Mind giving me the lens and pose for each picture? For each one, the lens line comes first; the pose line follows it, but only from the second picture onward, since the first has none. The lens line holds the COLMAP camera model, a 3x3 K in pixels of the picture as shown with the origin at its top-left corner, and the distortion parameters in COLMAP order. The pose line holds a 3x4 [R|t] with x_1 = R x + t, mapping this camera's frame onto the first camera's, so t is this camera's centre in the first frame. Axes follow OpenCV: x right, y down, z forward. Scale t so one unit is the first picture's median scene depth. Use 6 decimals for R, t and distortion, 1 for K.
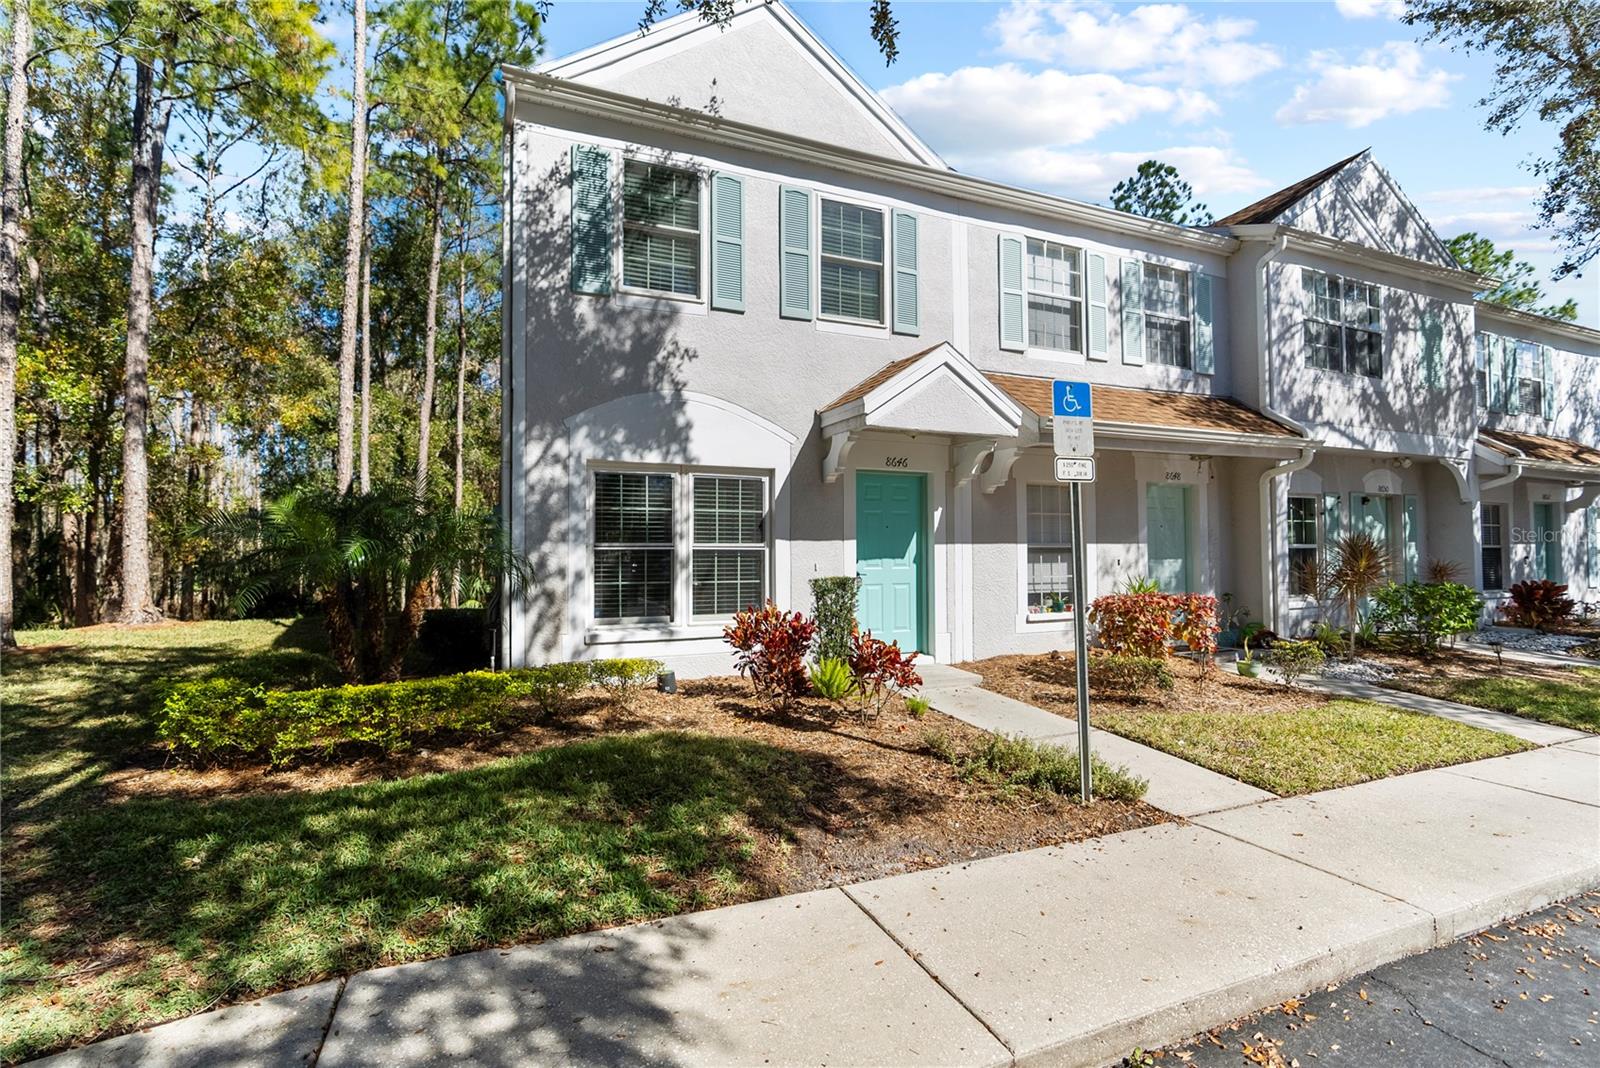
lens RADIAL K [[722.2, 0, 798.5], [0, 722.2, 529.3], [0, 0, 1]] dist [-0.017830, 0.000843]
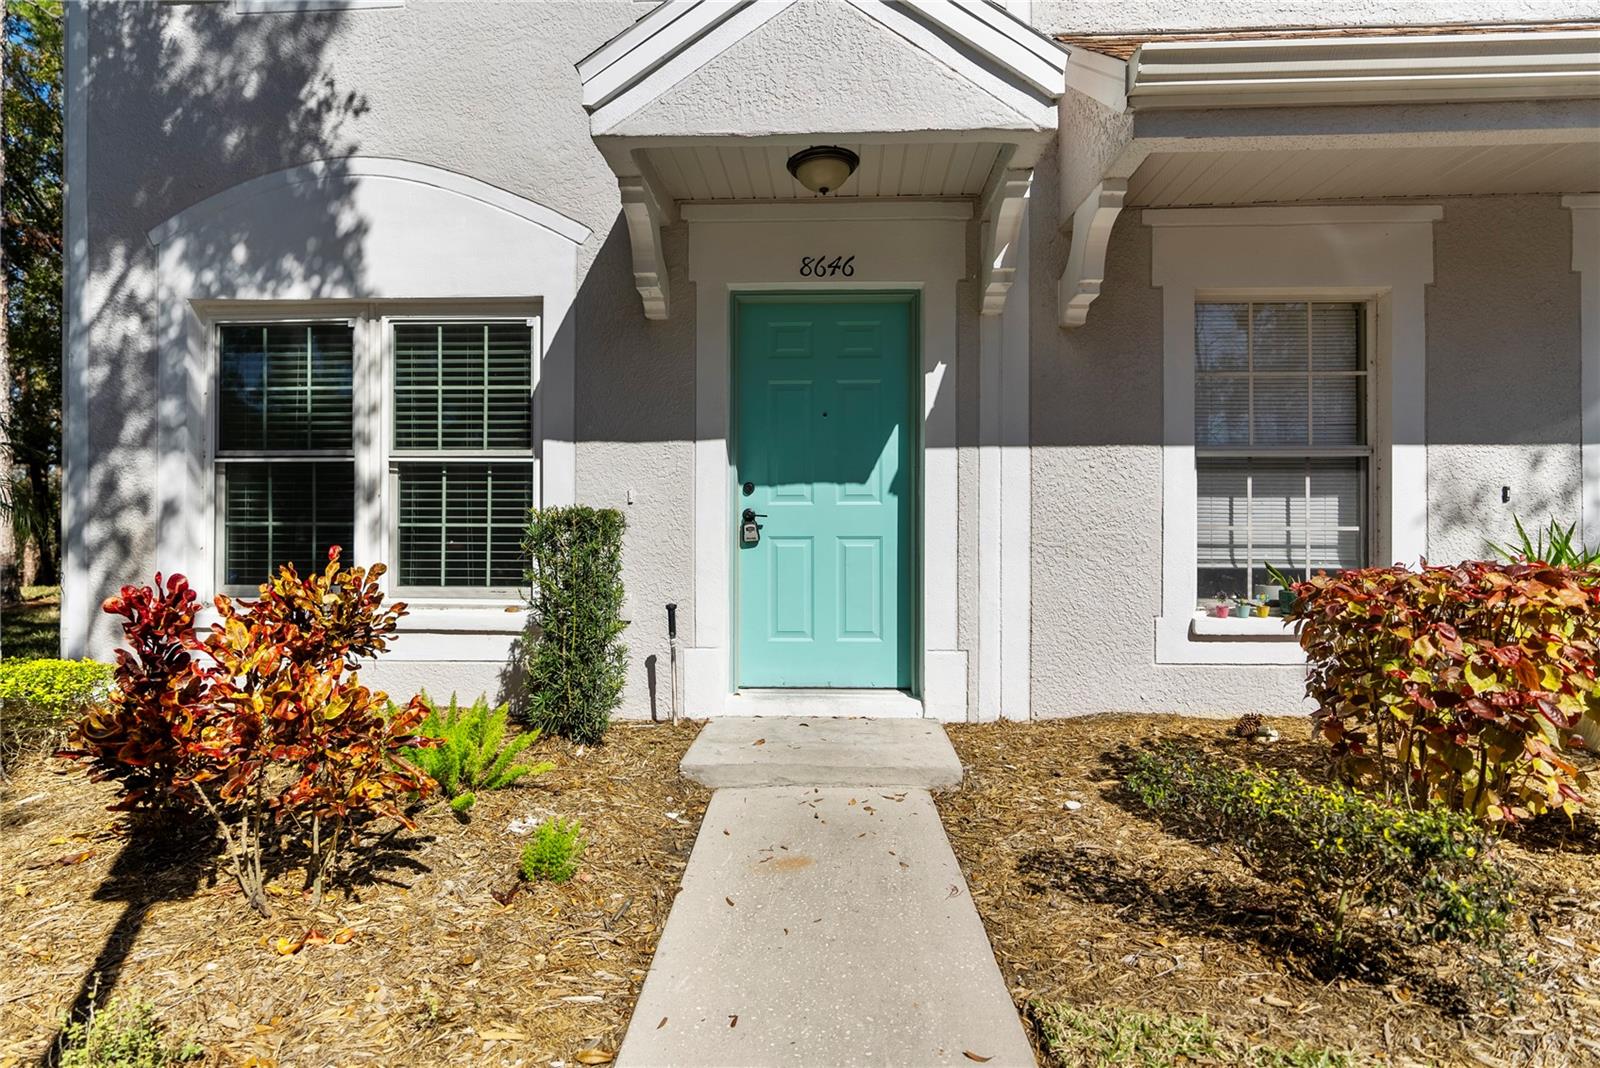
lens RADIAL K [[814.5, 0, 800.6], [0, 814.5, 541.2], [0, 0, 1]] dist [-0.010795, 0.001879]
pose [[0.902645, 0.007934, -0.430313, 0.381434], [0.009682, 0.999203, 0.038732, 0.065343], [0.430277, -0.039127, 0.901849, 0.591321]]
